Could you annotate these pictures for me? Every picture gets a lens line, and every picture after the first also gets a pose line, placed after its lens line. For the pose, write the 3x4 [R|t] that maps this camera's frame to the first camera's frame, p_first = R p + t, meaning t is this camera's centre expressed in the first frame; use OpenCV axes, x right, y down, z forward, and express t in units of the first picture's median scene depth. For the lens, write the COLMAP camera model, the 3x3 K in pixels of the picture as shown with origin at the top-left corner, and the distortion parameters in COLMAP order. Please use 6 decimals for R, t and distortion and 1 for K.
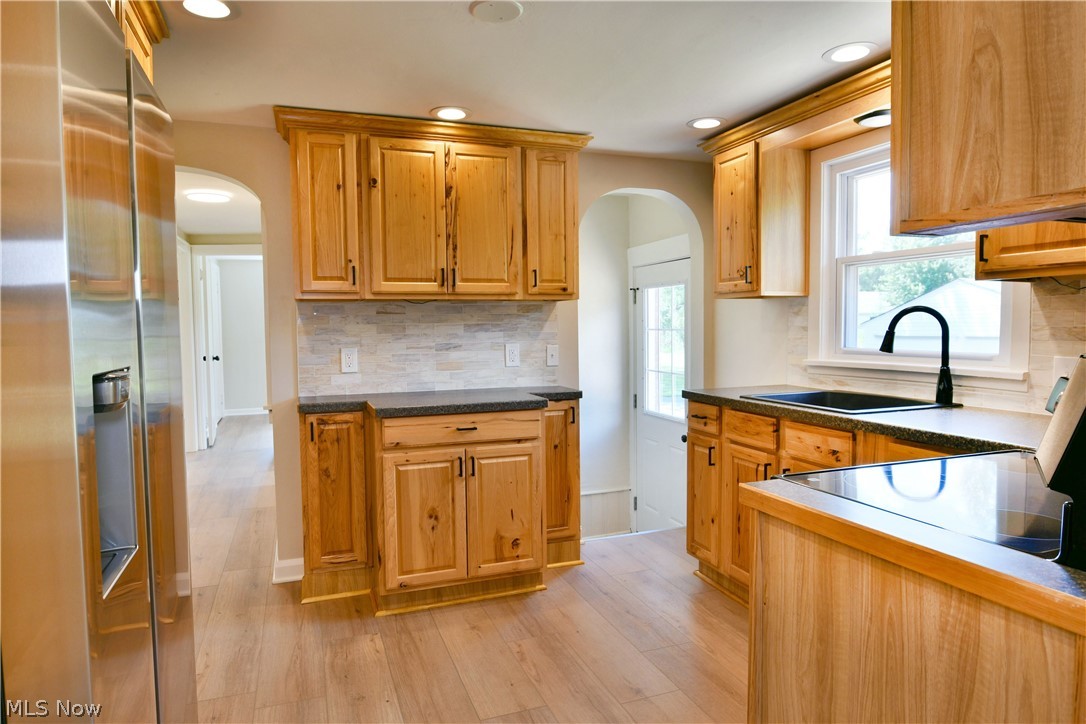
lens RADIAL K [[658.4, 0, 539.8], [0, 658.4, 359.2], [0, 0, 1]] dist [-0.013195, -0.004481]
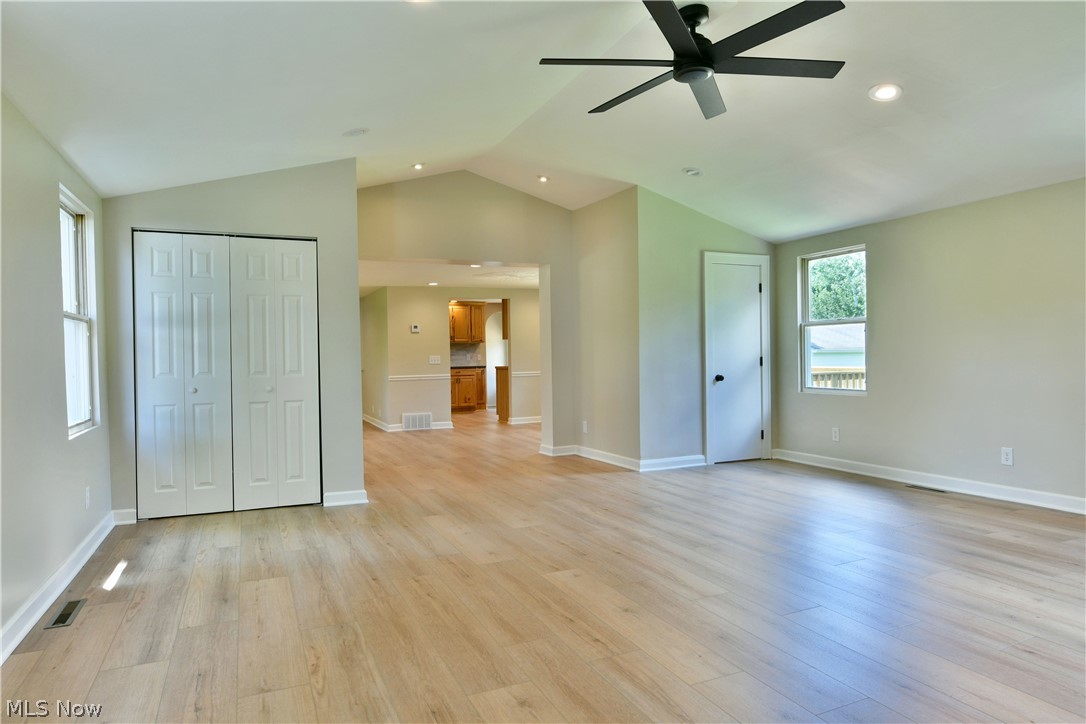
lens RADIAL K [[658.4, 0, 539.8], [0, 658.4, 359.2], [0, 0, 1]] dist [-0.013195, -0.004481]
pose [[0.997630, -0.006570, 0.068493, 0.132035], [0.009767, 0.998873, -0.046438, 0.223022], [-0.068111, 0.046997, 0.996570, -3.375863]]
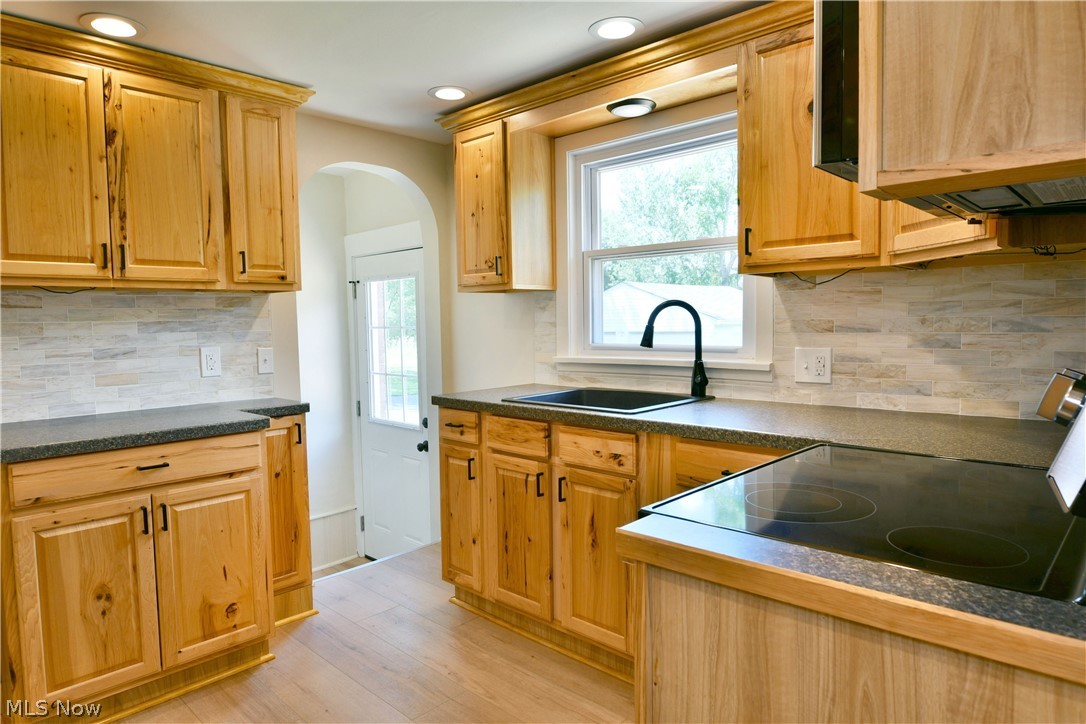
lens RADIAL K [[658.4, 0, 539.8], [0, 658.4, 359.2], [0, 0, 1]] dist [-0.013195, -0.004481]
pose [[0.896639, -0.030393, 0.441717, -0.042851], [0.029742, 0.999522, 0.008402, -0.004954], [-0.441762, 0.005604, 0.897115, 0.163595]]
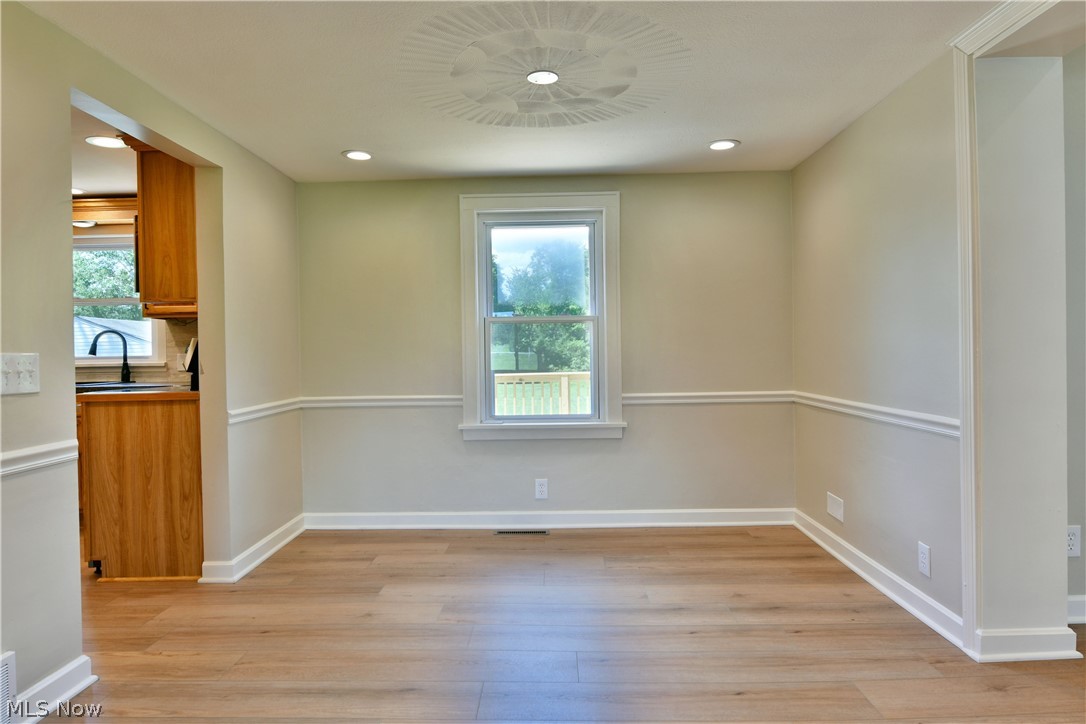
lens RADIAL K [[658.4, 0, 539.8], [0, 658.4, 359.2], [0, 0, 1]] dist [-0.013195, -0.004481]
pose [[0.364584, -0.005853, 0.931152, -0.597400], [0.059751, 0.998066, -0.017121, 0.090162], [-0.929252, 0.061879, 0.364229, -0.680485]]
